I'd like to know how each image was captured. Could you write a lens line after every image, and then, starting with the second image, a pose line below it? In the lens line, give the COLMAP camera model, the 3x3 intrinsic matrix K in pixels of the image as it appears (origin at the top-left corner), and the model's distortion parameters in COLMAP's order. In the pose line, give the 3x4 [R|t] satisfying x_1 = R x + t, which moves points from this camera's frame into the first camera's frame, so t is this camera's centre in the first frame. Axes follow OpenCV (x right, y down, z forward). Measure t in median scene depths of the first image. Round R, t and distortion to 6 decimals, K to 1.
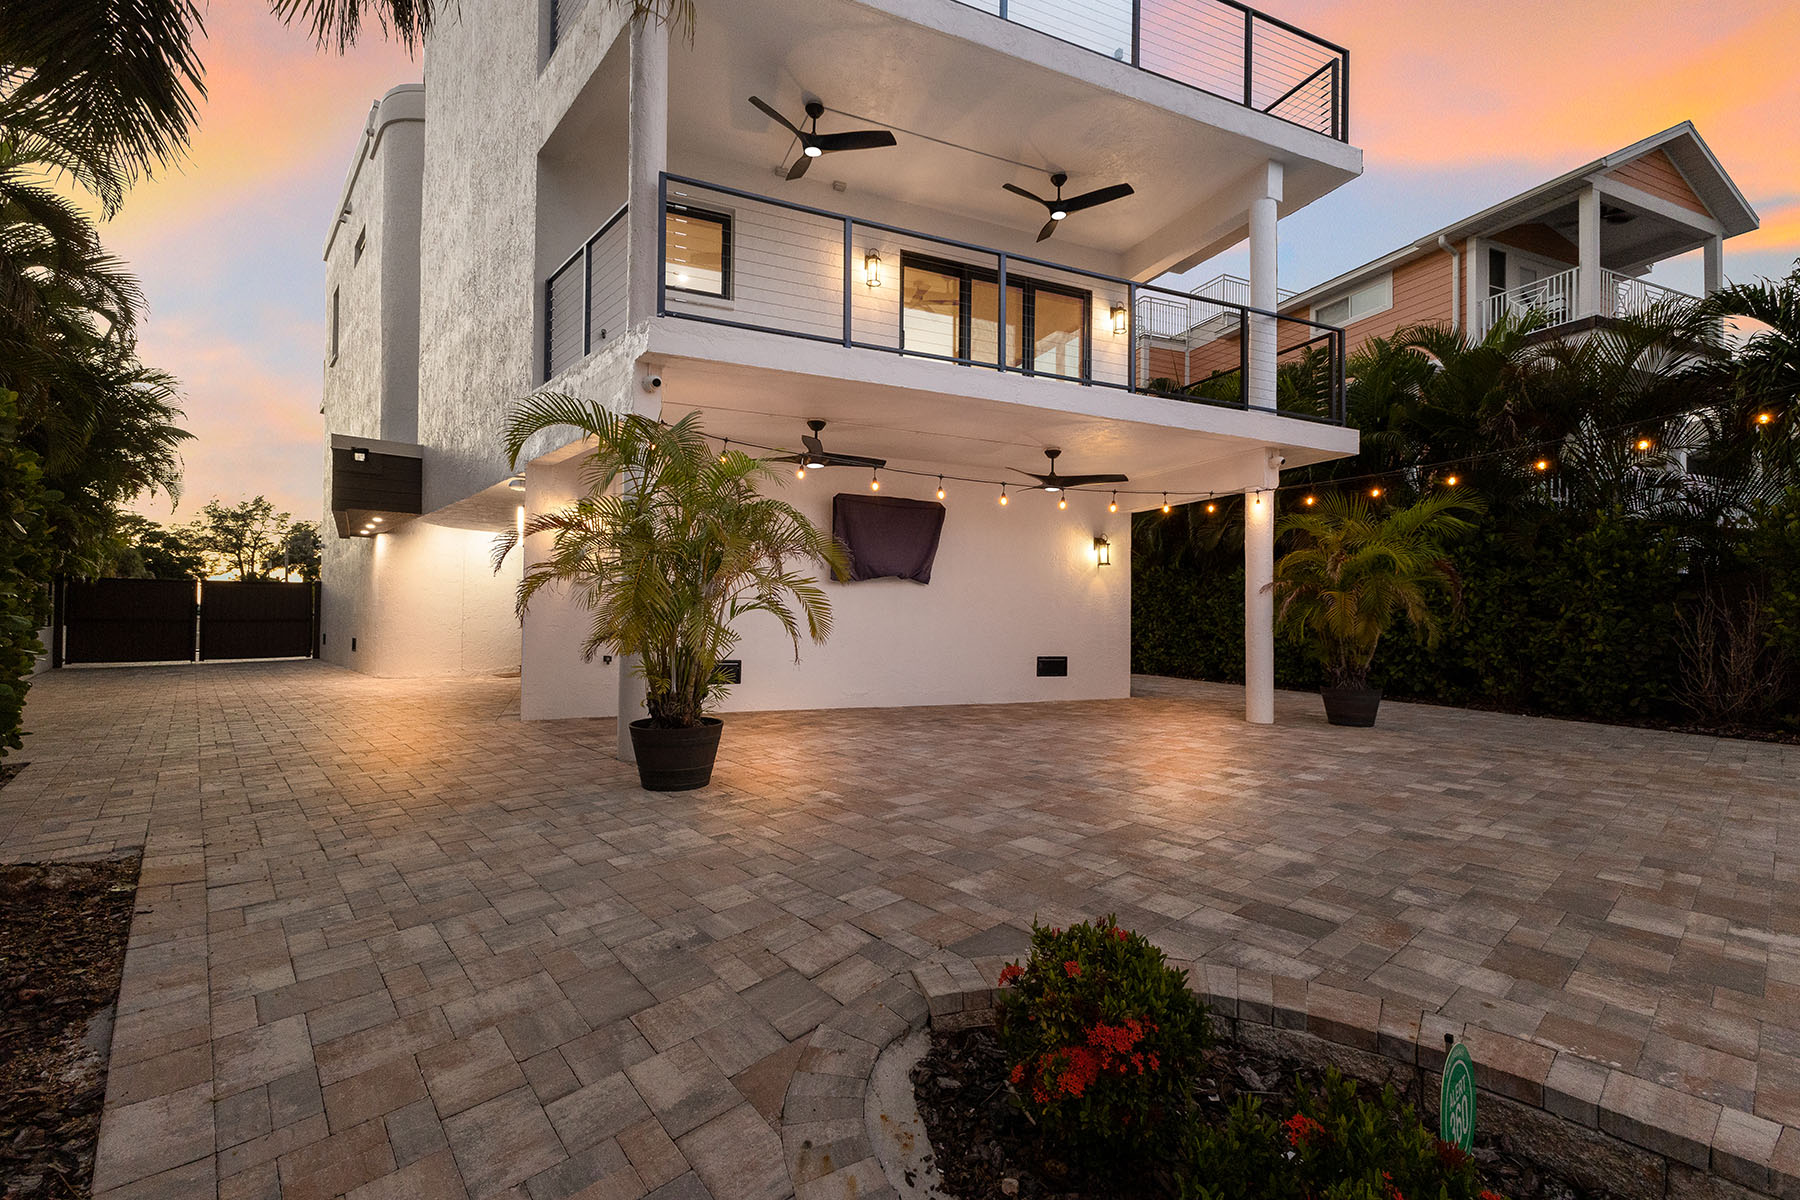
lens RADIAL K [[788.8, 0, 906.5], [0, 788.8, 603.0], [0, 0, 1]] dist [0.019464, -0.001158]
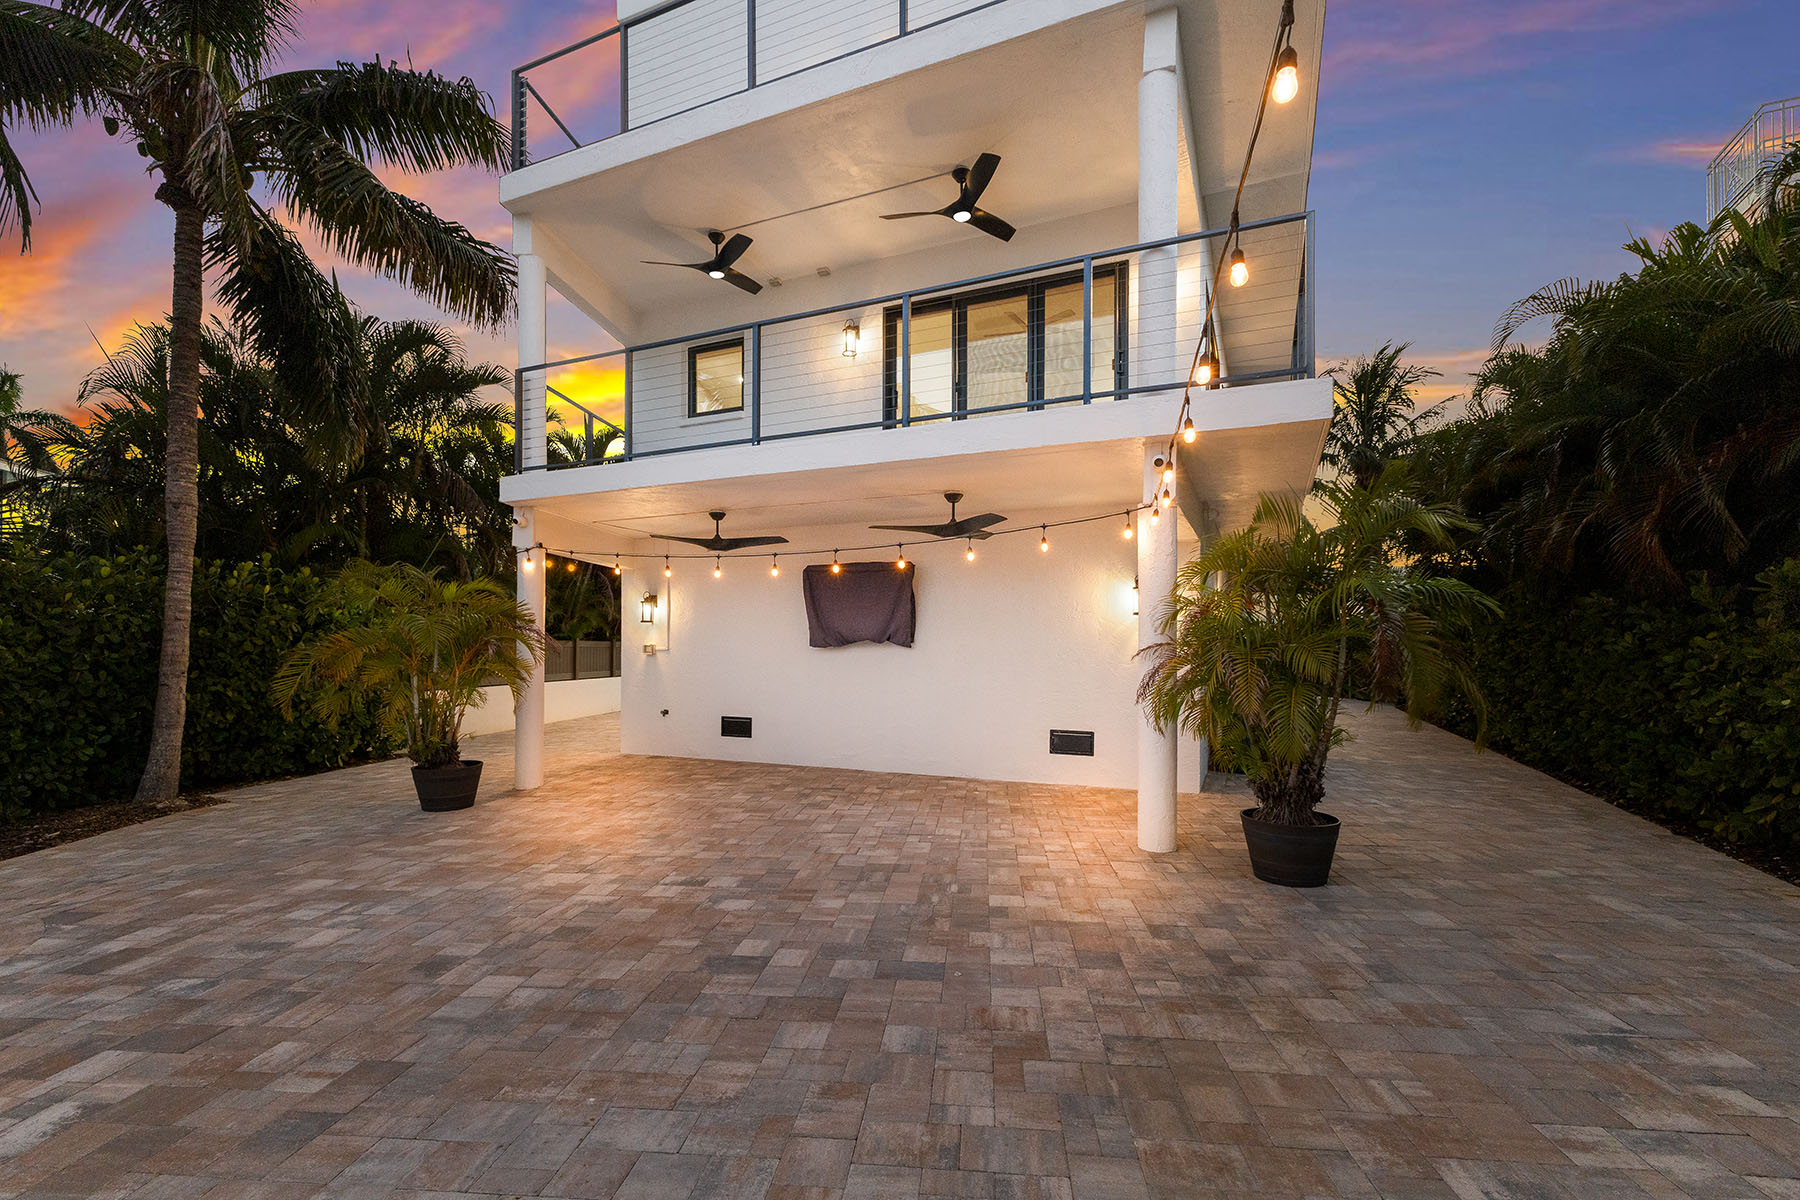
lens RADIAL K [[788.8, 0, 870.3], [0, 788.8, 635.0], [0, 0, 1]] dist [0.019464, -0.001158]
pose [[0.665102, -0.024234, -0.746360, 1.726945], [0.021908, 0.999676, -0.012936, -0.067424], [0.746432, -0.007747, 0.665417, 0.795418]]
